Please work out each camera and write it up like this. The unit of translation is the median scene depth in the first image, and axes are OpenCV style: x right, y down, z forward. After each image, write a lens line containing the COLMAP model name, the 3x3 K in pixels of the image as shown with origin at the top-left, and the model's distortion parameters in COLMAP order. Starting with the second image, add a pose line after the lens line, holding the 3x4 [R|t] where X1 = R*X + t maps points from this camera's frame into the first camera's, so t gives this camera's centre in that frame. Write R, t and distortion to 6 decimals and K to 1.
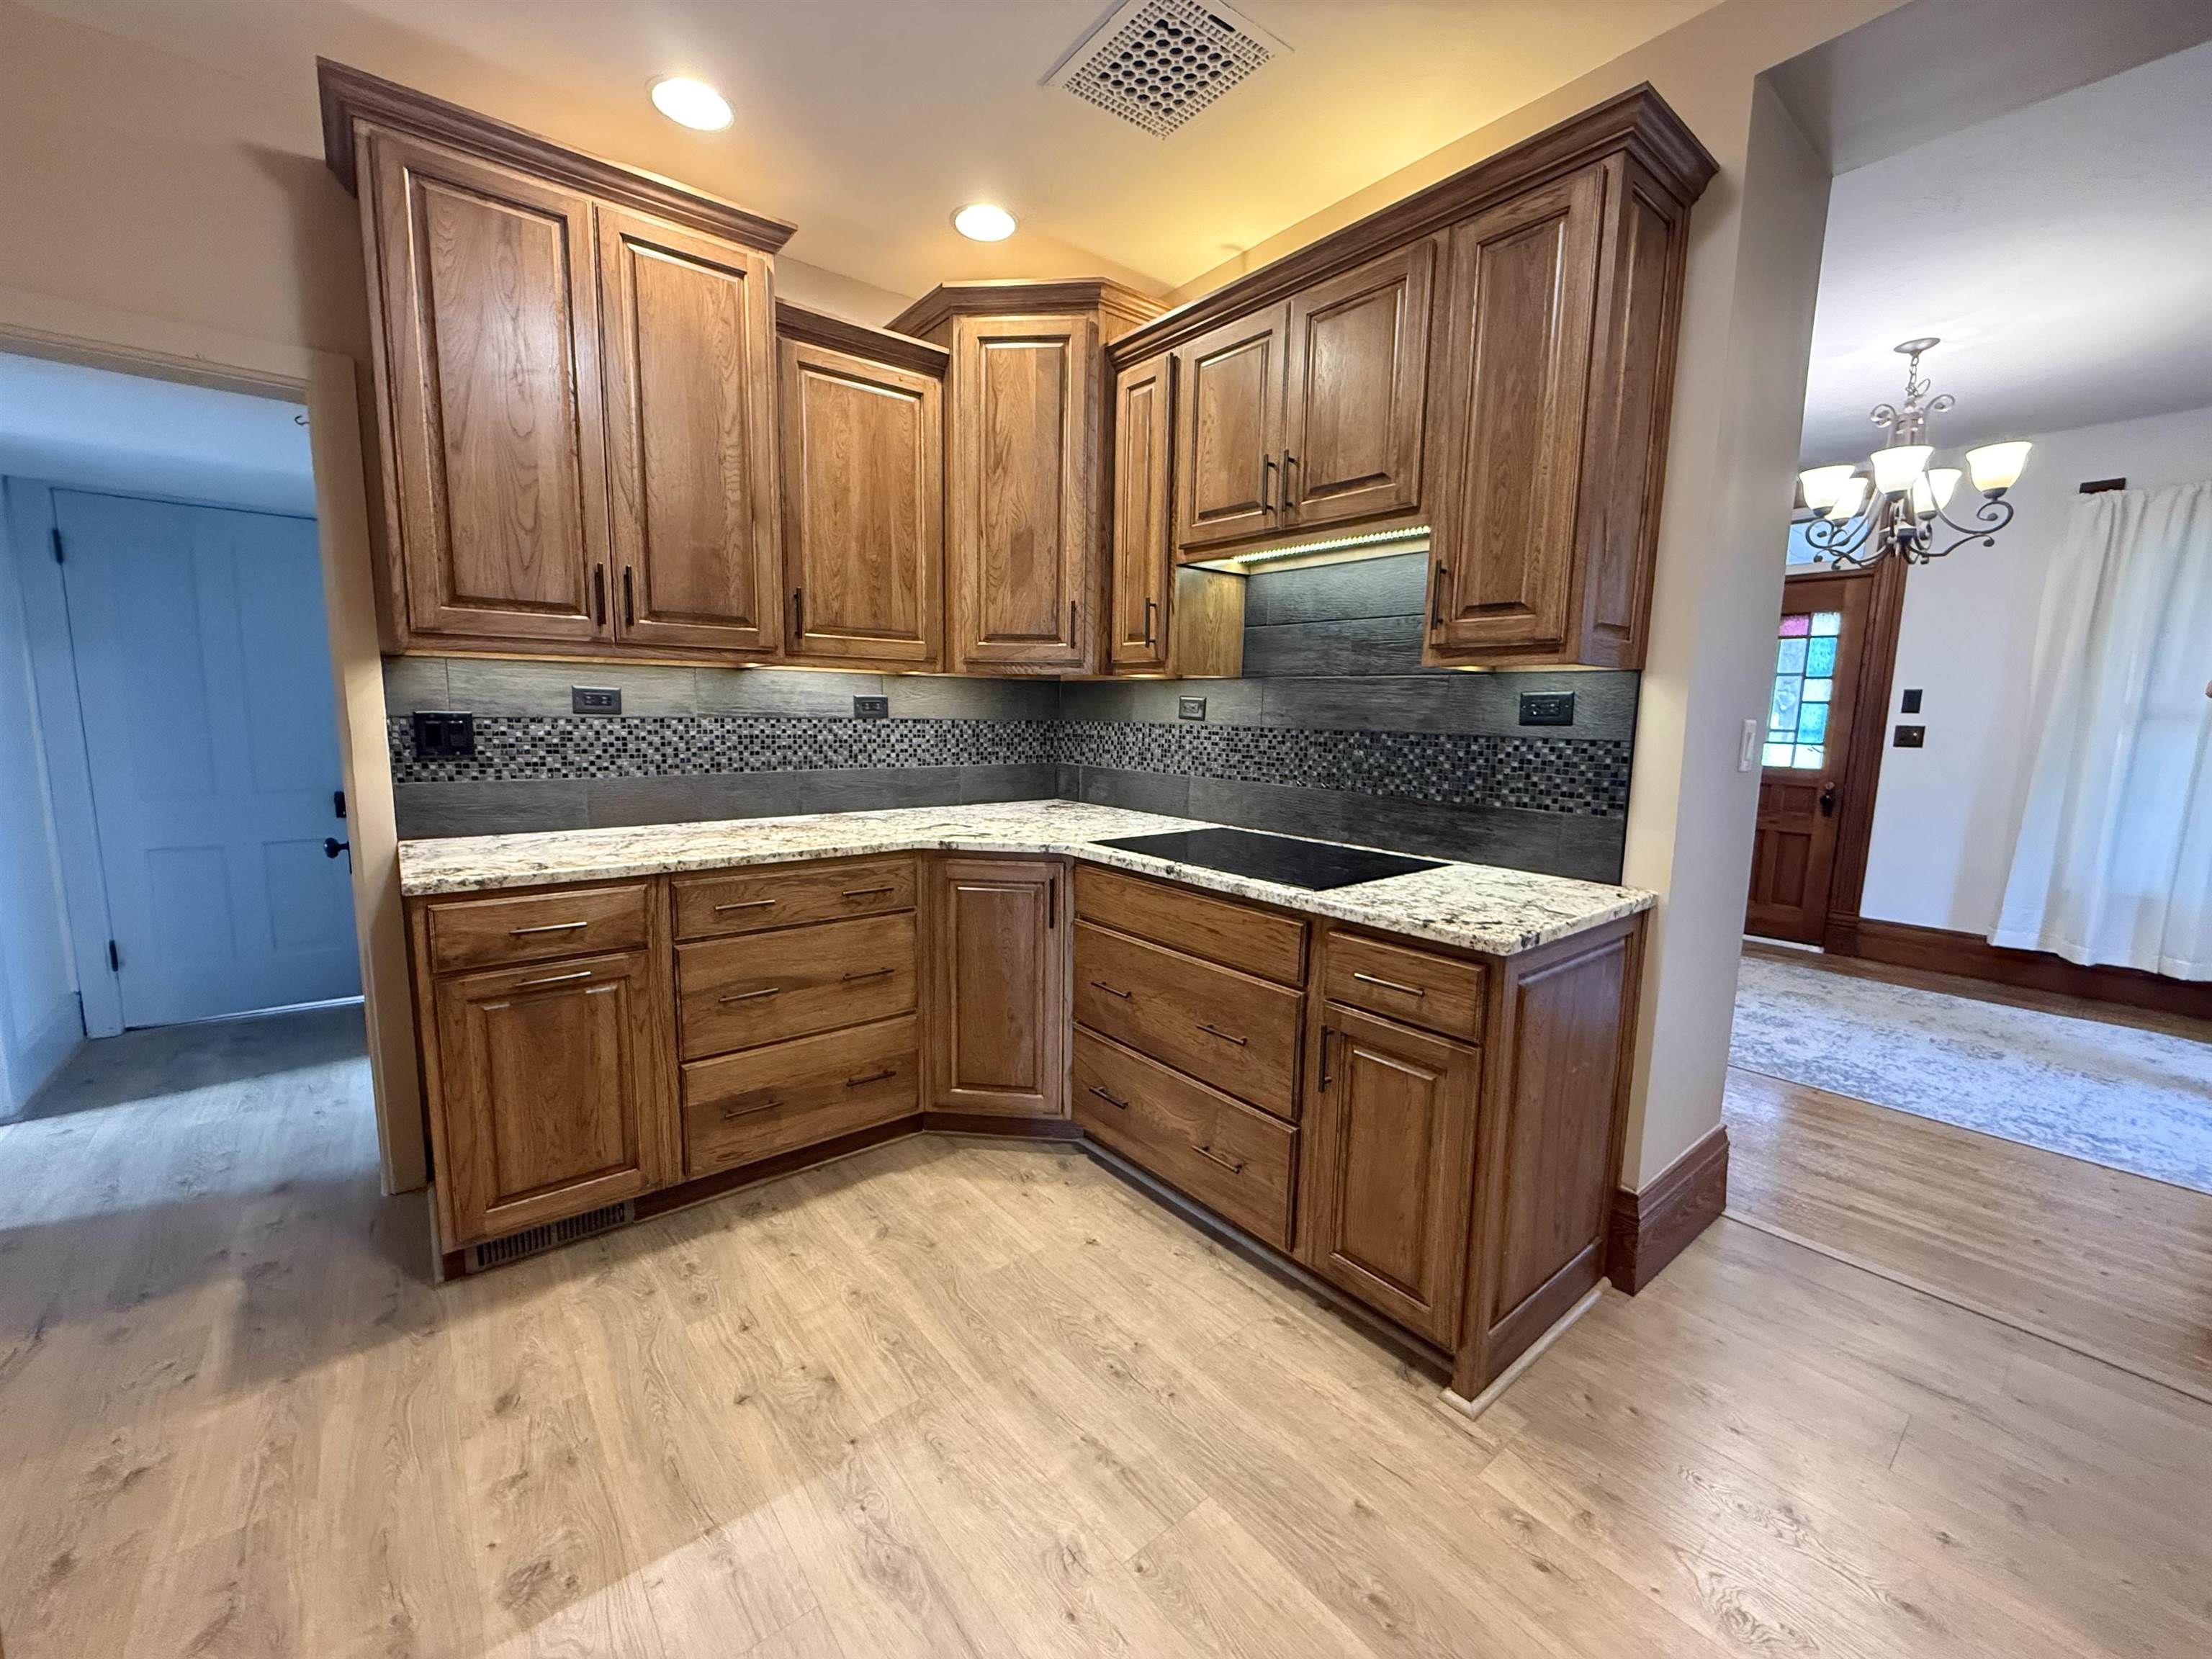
lens RADIAL K [[884.6, 0, 1099.2], [0, 884.6, 825.9], [0, 0, 1]] dist [-0.001845, 0.000517]
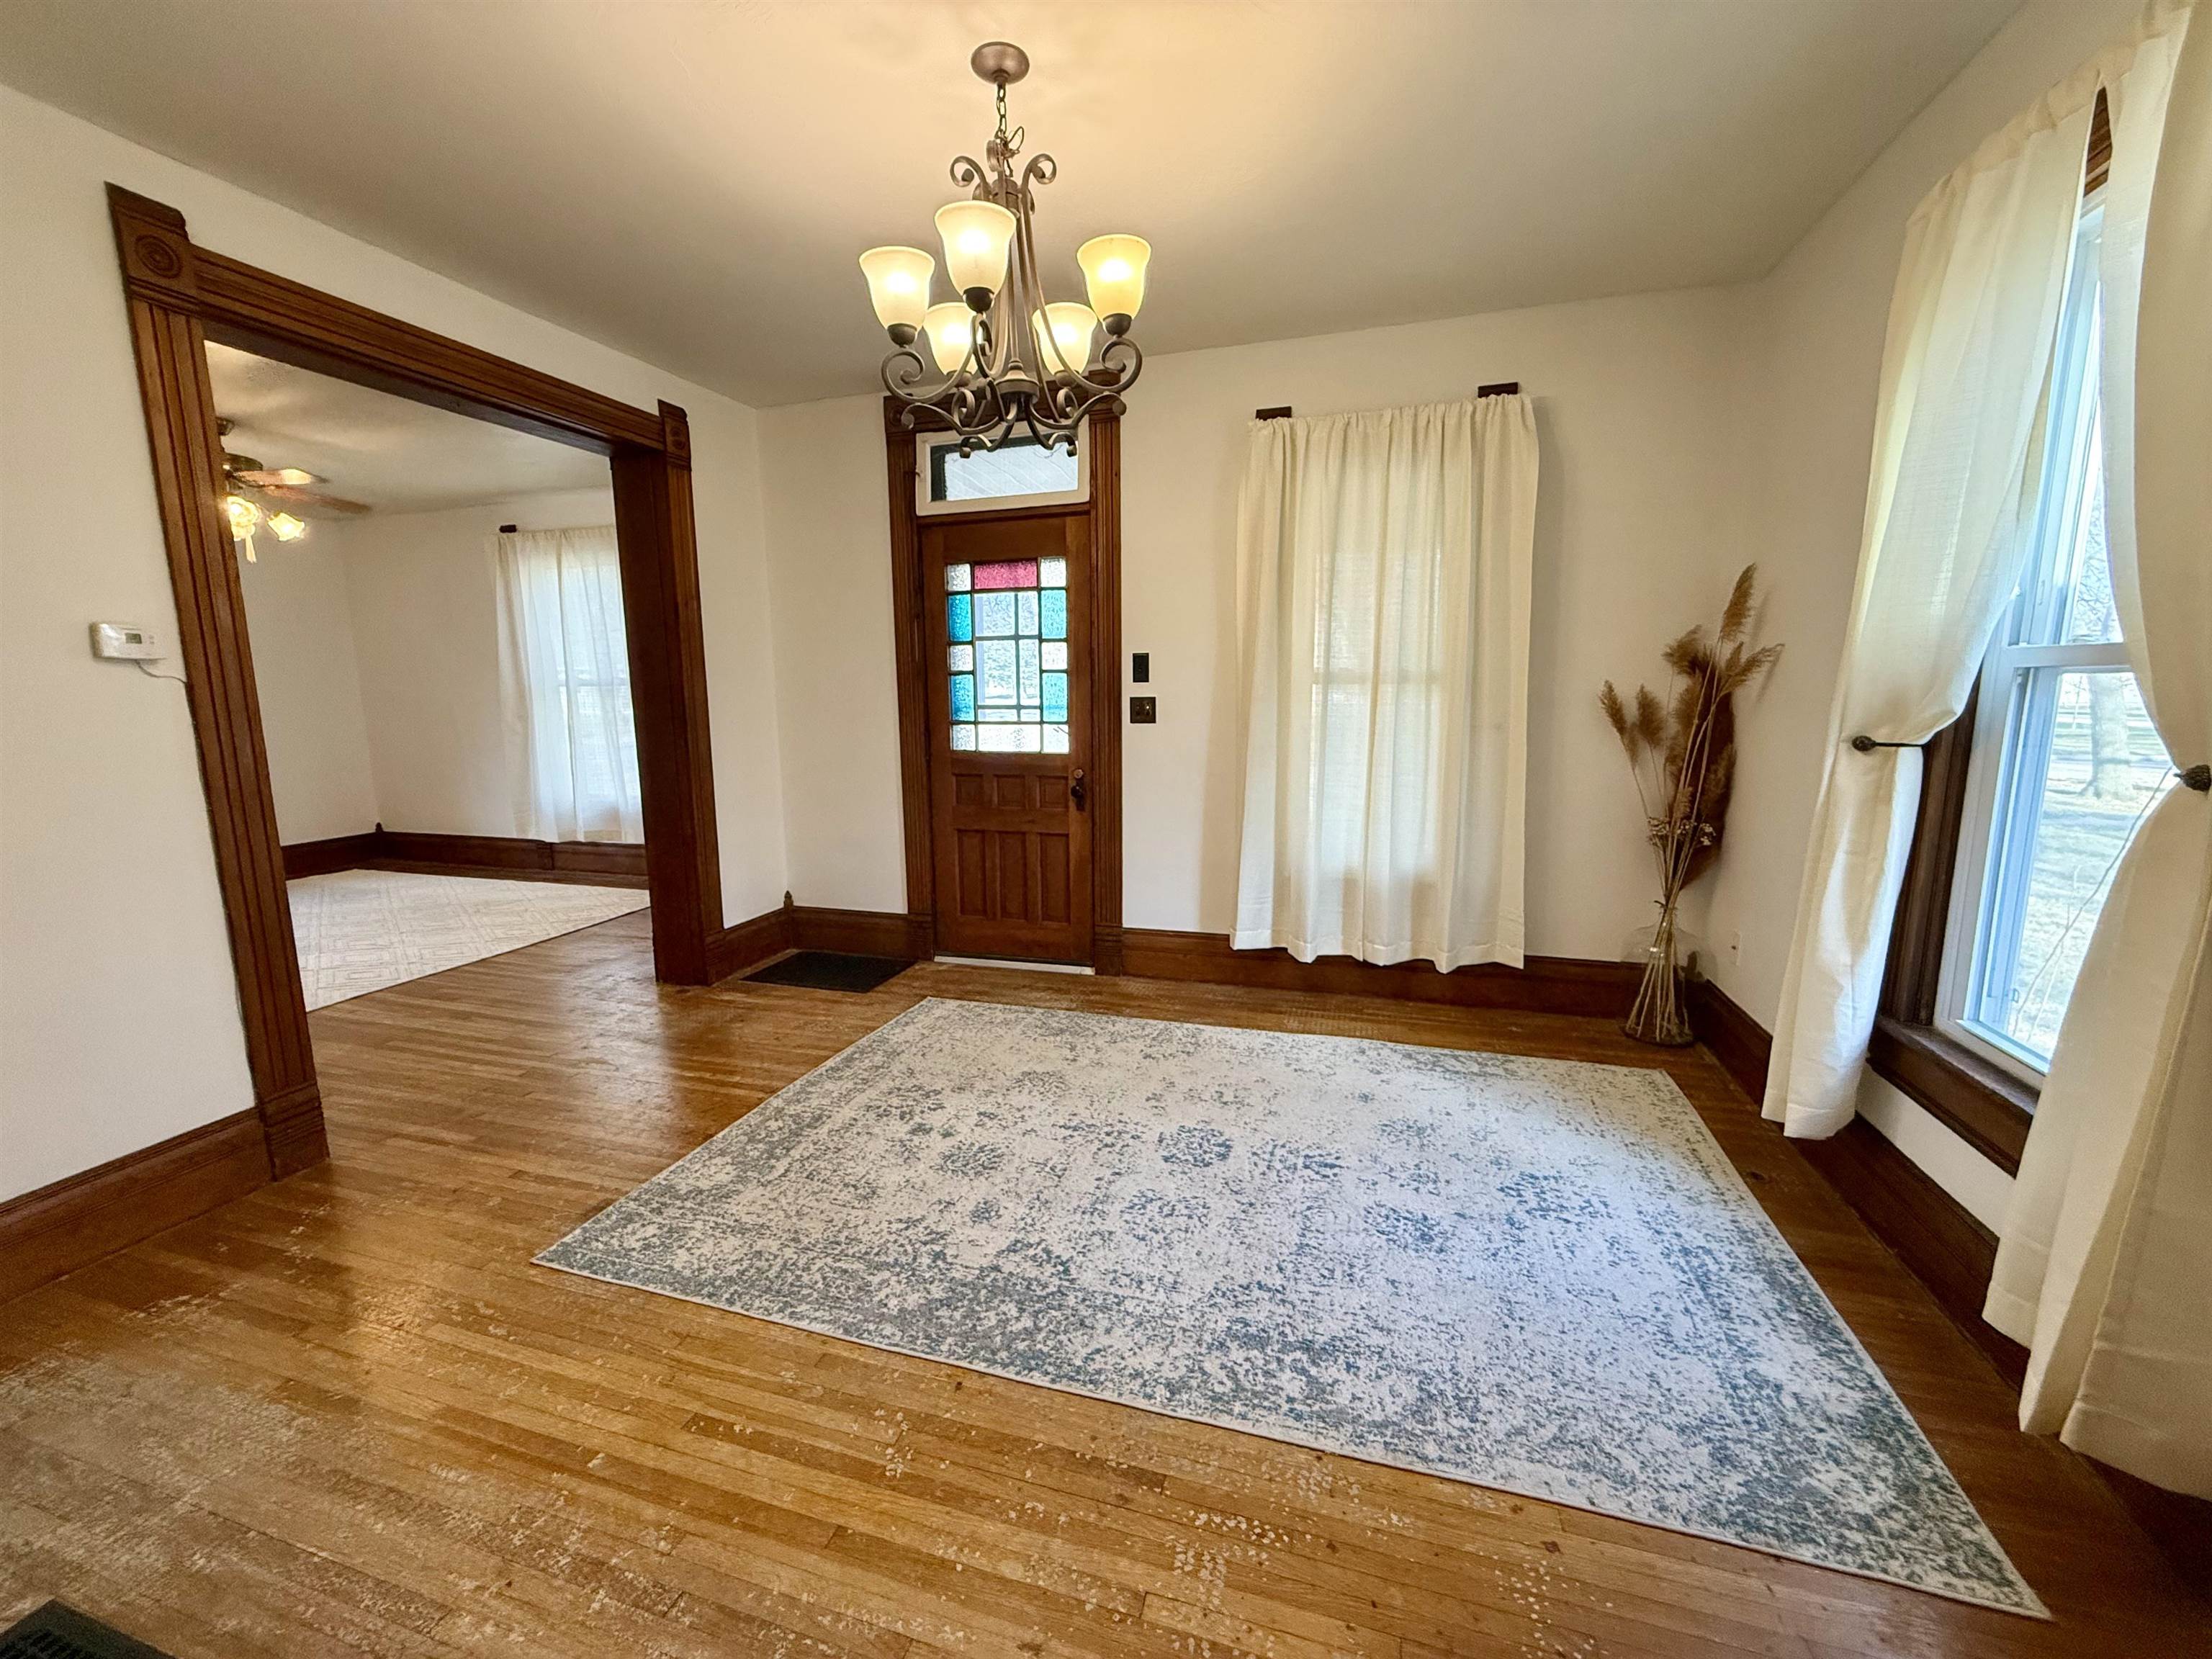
lens RADIAL K [[884.6, 0, 1102.3], [0, 884.6, 828.9], [0, 0, 1]] dist [-0.001845, 0.000517]
pose [[0.827523, -0.116996, 0.549106, 0.836014], [0.101746, 0.993103, 0.058261, -0.085647], [-0.552135, 0.007657, 0.833719, 0.658894]]
